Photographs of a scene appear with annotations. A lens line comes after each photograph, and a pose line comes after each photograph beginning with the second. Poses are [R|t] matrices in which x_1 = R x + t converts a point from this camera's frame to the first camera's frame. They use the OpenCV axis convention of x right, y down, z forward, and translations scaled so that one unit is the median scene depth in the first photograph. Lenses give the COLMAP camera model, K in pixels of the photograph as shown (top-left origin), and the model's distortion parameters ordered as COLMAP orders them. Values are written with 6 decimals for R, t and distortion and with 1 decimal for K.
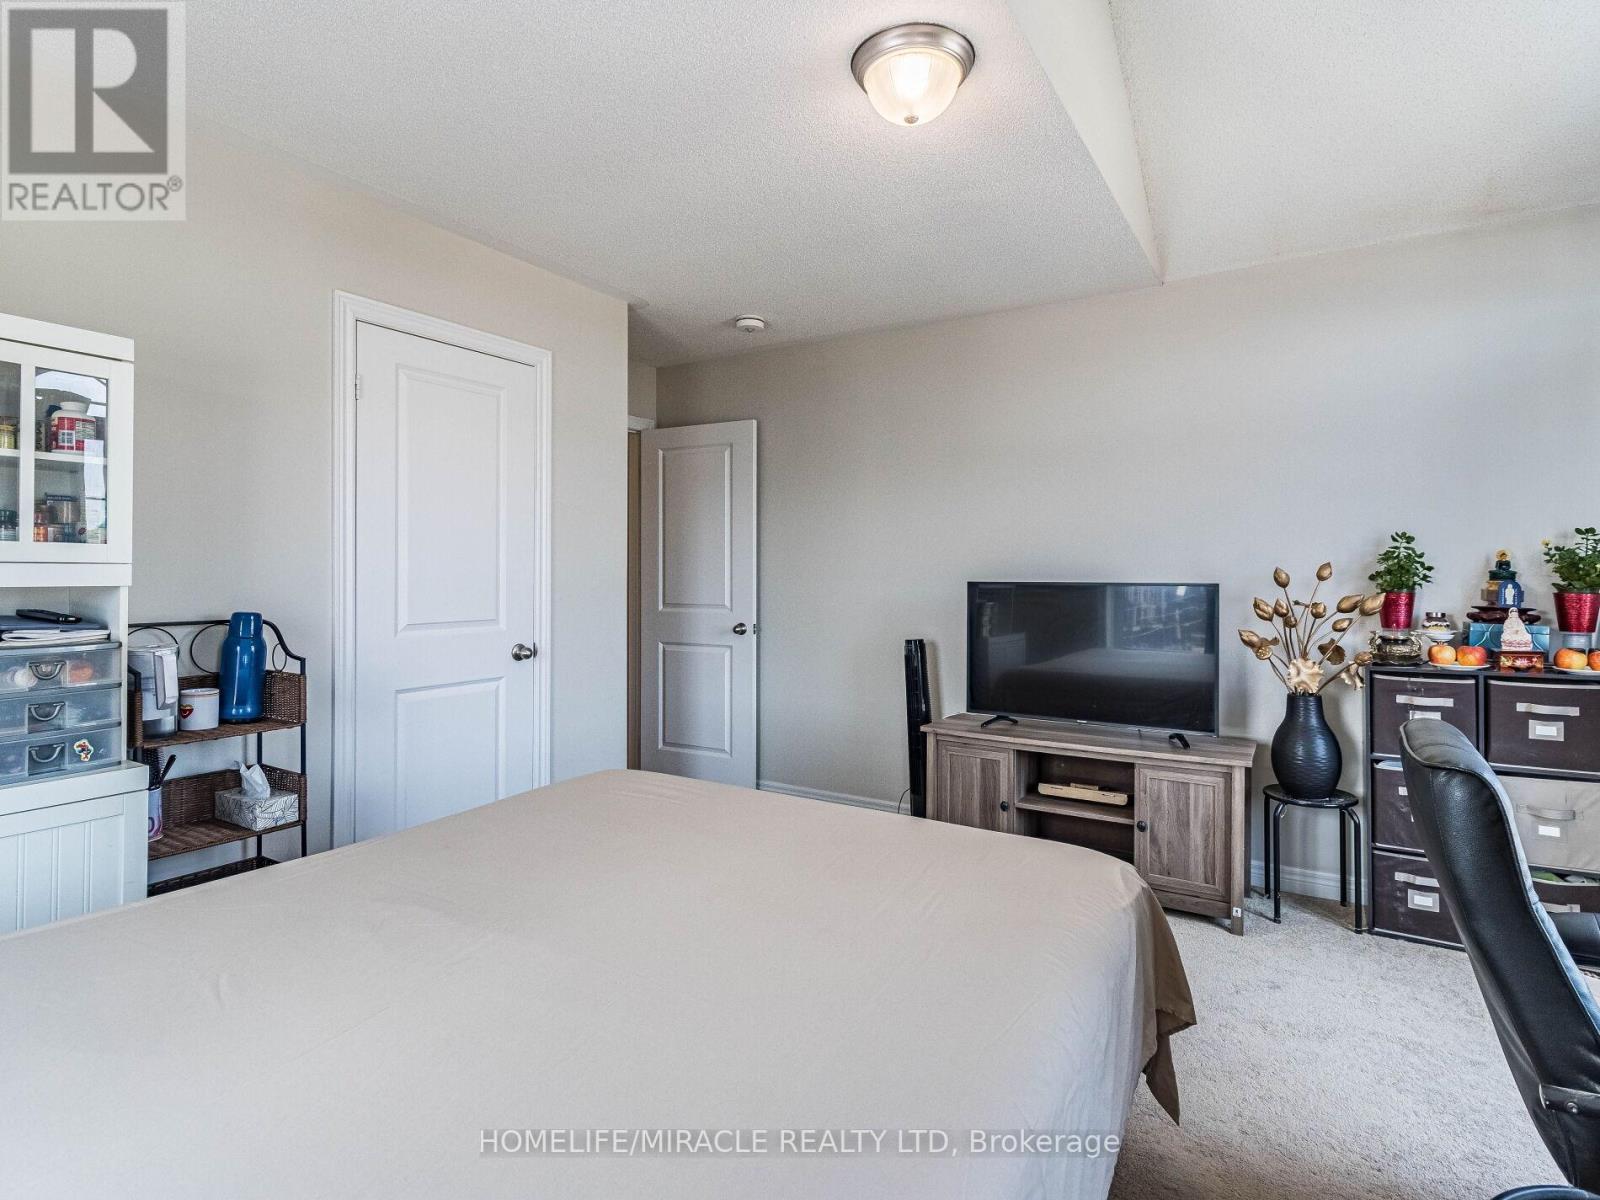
lens RADIAL K [[831.9, 0, 798.3], [0, 831.9, 558.8], [0, 0, 1]] dist [0.001832, -0.000448]
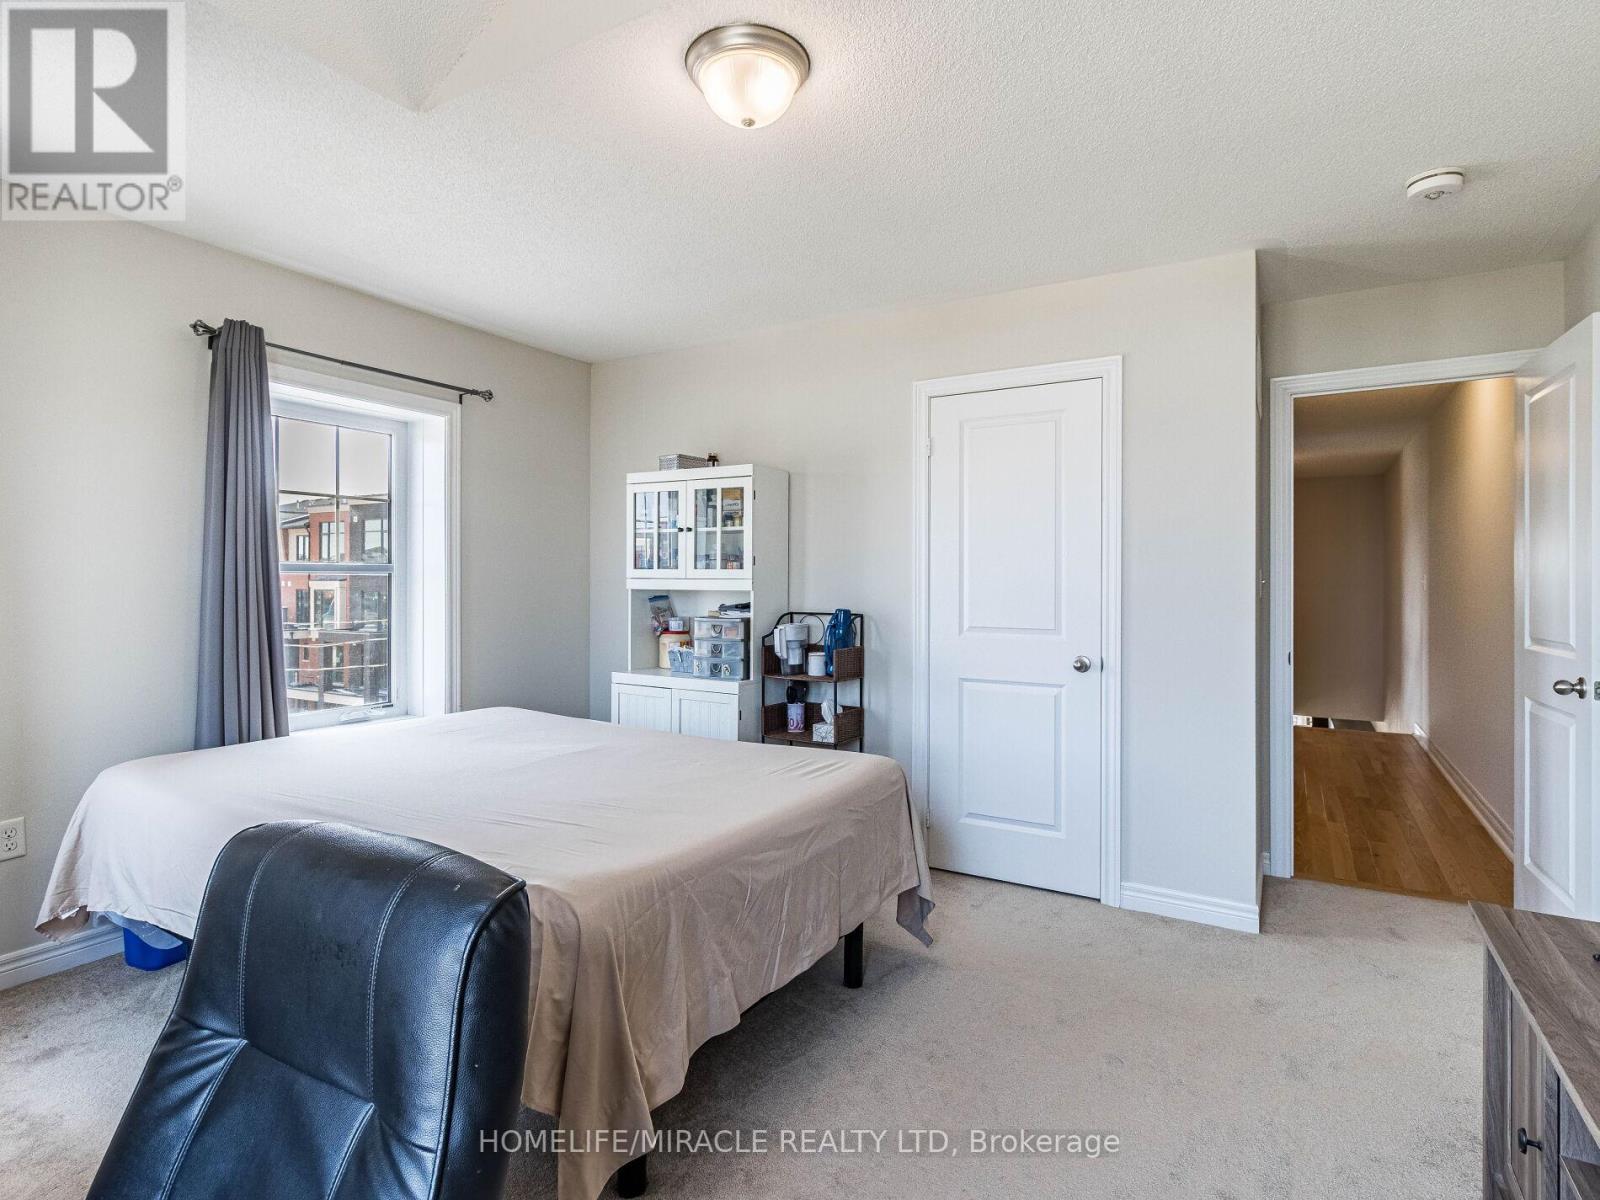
lens RADIAL K [[850.2, 0, 801.7], [0, 850.2, 582.5], [0, 0, 1]] dist [0.013360, 0.000097]
pose [[0.016969, -0.002603, -0.999853, 0.974859], [0.009663, 0.999950, -0.002439, 0.015842], [0.999809, -0.009621, 0.016993, 0.886647]]
